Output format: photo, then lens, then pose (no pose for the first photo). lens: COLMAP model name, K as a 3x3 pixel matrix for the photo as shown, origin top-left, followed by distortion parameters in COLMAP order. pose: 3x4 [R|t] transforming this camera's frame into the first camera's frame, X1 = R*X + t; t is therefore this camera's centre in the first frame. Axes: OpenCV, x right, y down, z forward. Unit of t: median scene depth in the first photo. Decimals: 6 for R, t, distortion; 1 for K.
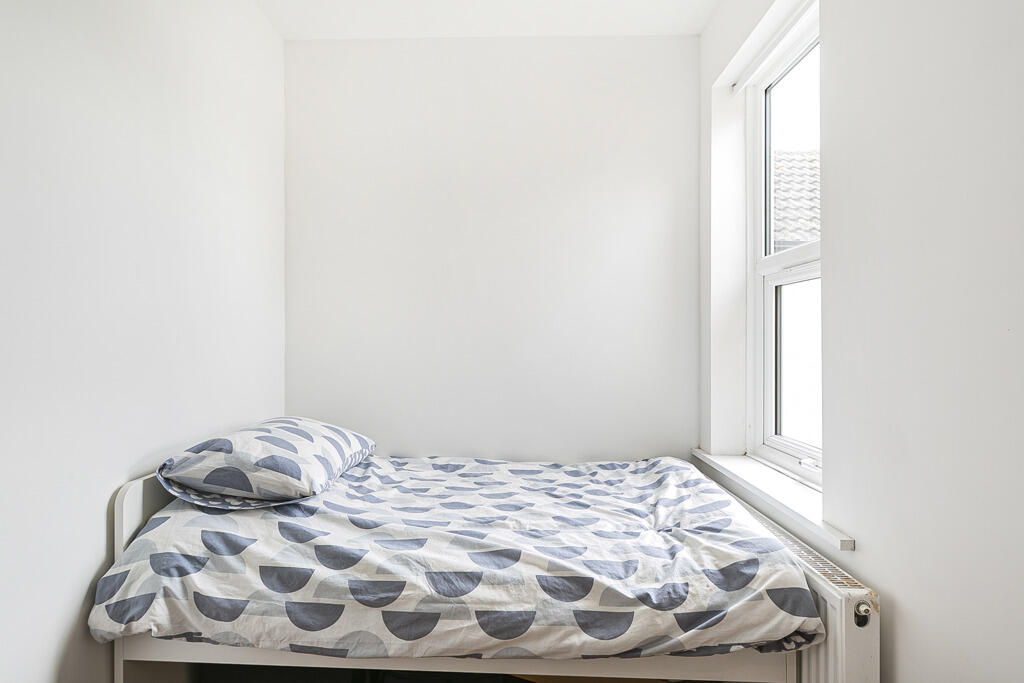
lens RADIAL K [[534.1, 0, 511.8], [0, 534.1, 340.4], [0, 0, 1]] dist [-0.001055, 0.003038]
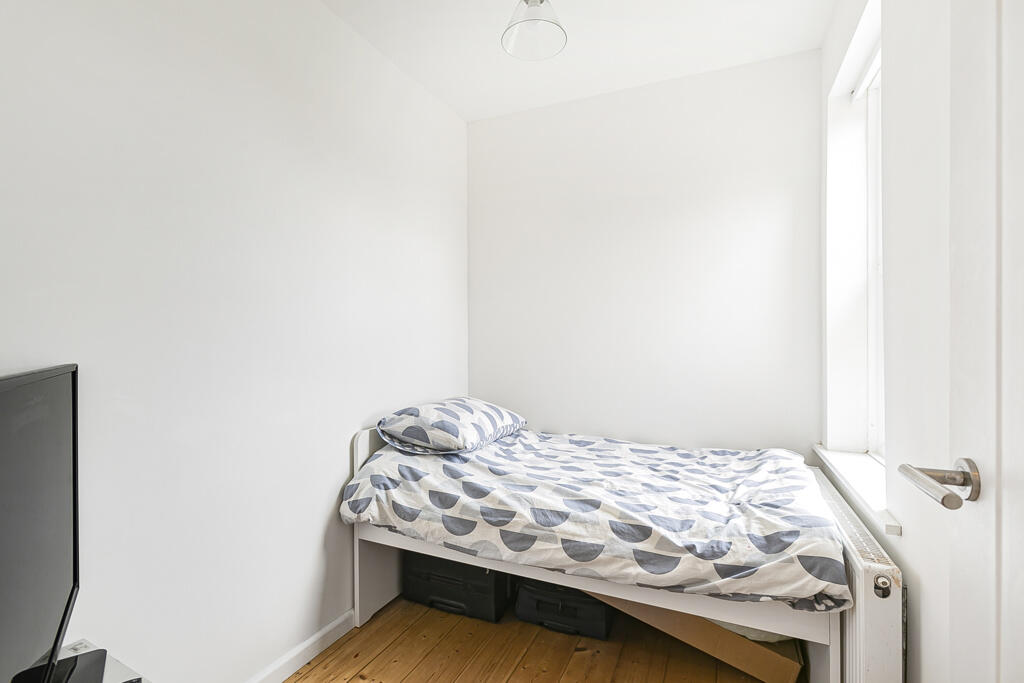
lens RADIAL K [[488.8, 0, 511.0], [0, 488.8, 343.0], [0, 0, 1]] dist [0.001176, -0.000085]
pose [[0.923286, -0.003816, -0.384095, 0.286062], [0.005380, 0.999981, 0.002997, -0.001765], [0.384076, -0.004833, 0.923289, -0.202332]]
